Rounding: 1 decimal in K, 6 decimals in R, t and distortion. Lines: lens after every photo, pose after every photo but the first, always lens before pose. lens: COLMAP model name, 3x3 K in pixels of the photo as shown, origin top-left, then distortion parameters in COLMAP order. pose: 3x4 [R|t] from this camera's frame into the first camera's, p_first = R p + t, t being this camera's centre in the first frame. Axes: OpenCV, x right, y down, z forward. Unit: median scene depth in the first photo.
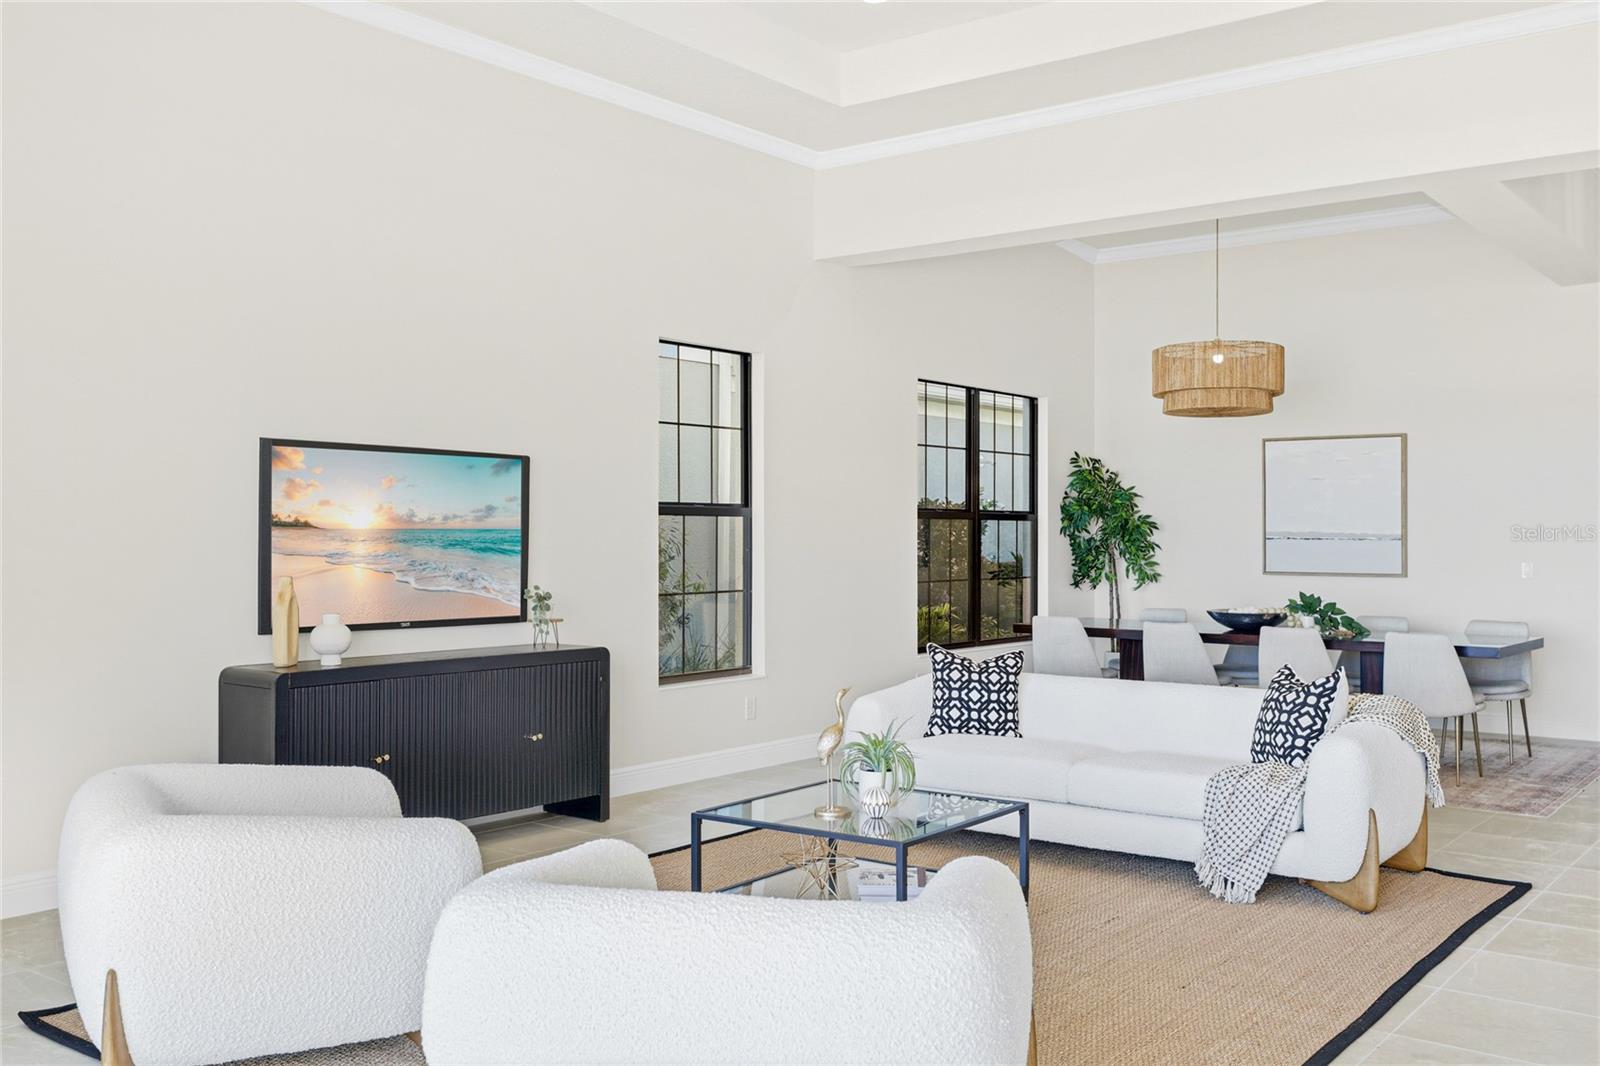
lens RADIAL K [[1440.3, 0, 800.0], [0, 1440.3, 533.0], [0, 0, 1]] dist [0.005362, -0.003231]
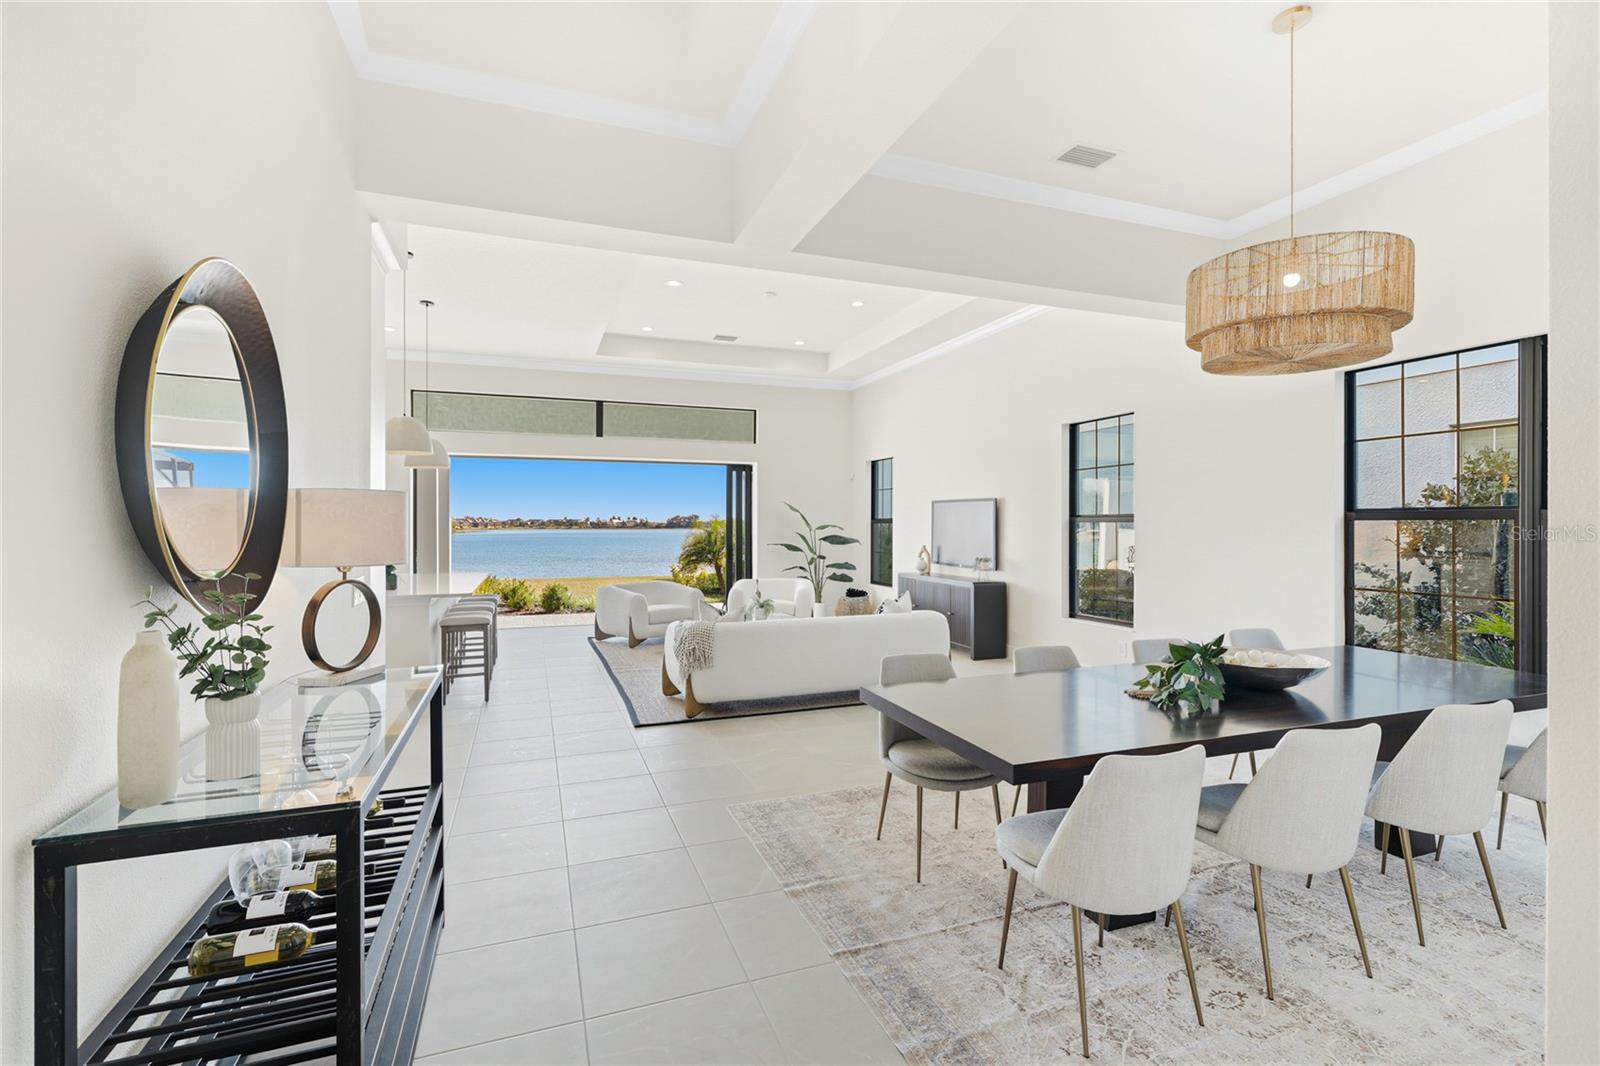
lens RADIAL K [[715.9, 0, 800.3], [0, 715.9, 523.8], [0, 0, 1]] dist [0.000716, 0.000160]
pose [[-0.519216, -0.001201, -0.854642, 0.948623], [0.001728, 0.999995, -0.002455, -0.010447], [0.854641, -0.002752, -0.519212, 1.335333]]
